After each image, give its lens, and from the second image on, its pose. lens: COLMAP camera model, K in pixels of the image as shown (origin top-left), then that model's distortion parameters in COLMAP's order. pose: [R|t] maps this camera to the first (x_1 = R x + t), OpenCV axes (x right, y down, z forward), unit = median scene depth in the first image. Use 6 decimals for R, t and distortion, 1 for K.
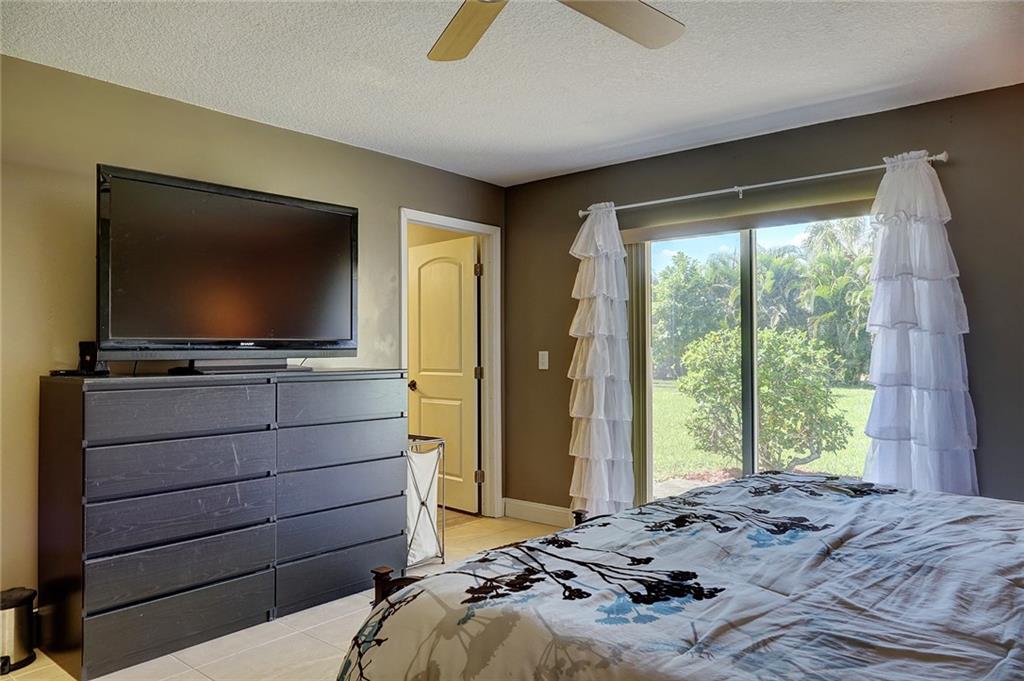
lens RADIAL K [[712.2, 0, 512.0], [0, 712.2, 340.5], [0, 0, 1]] dist [0.004033, 0.003075]
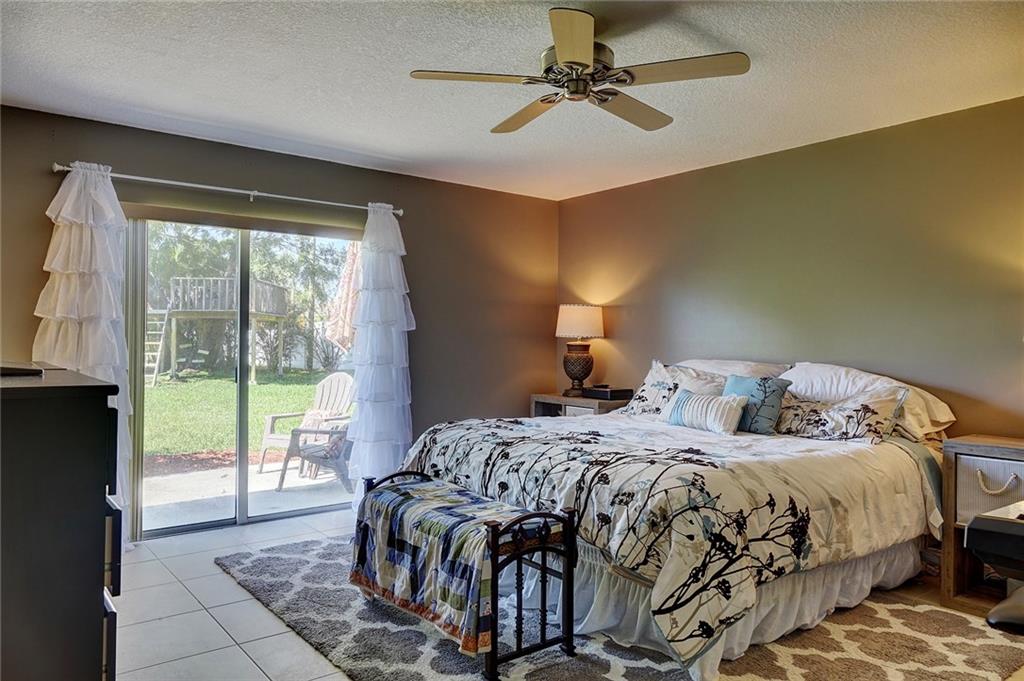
lens RADIAL K [[712.2, 0, 512.0], [0, 712.2, 340.5], [0, 0, 1]] dist [0.004033, 0.003075]
pose [[0.200892, 0.010599, 0.979556, -0.693503], [-0.018957, 0.999796, -0.006930, 0.017065], [-0.979430, -0.017177, 0.201052, 0.383892]]
